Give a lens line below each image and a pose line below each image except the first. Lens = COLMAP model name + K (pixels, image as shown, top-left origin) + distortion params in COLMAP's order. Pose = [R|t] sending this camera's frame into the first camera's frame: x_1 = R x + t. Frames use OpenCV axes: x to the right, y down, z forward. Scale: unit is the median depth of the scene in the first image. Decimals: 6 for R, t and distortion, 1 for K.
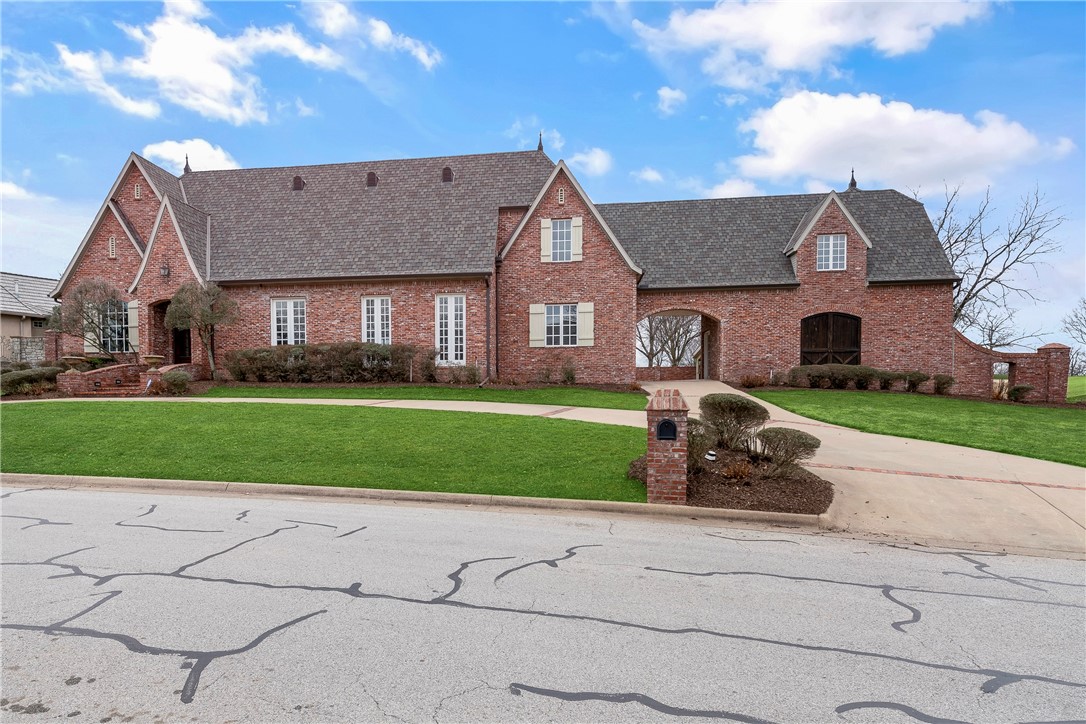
lens RADIAL K [[579.3, 0, 538.7], [0, 579.3, 370.0], [0, 0, 1]] dist [0.006153, -0.000763]
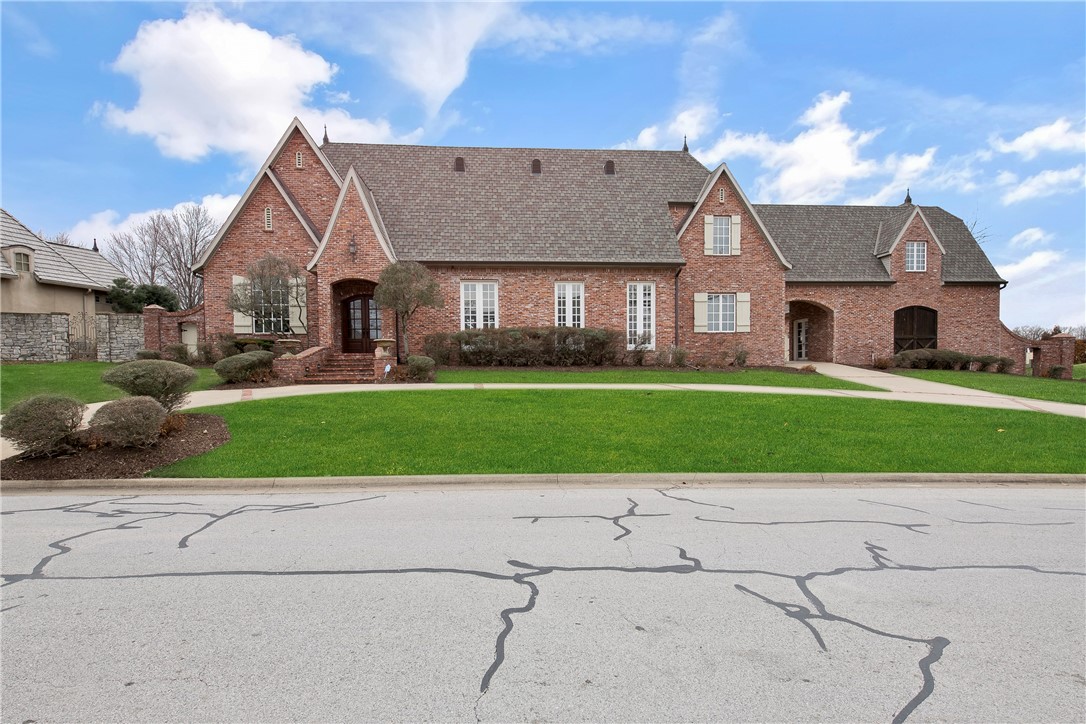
lens RADIAL K [[523.4, 0, 542.9], [0, 523.4, 355.0], [0, 0, 1]] dist [0.010022, -0.001419]
pose [[0.975957, -0.000041, 0.217964, -0.508266], [-0.001945, 0.999959, 0.008897, -0.005497], [-0.217956, -0.009107, 0.975916, 0.100977]]
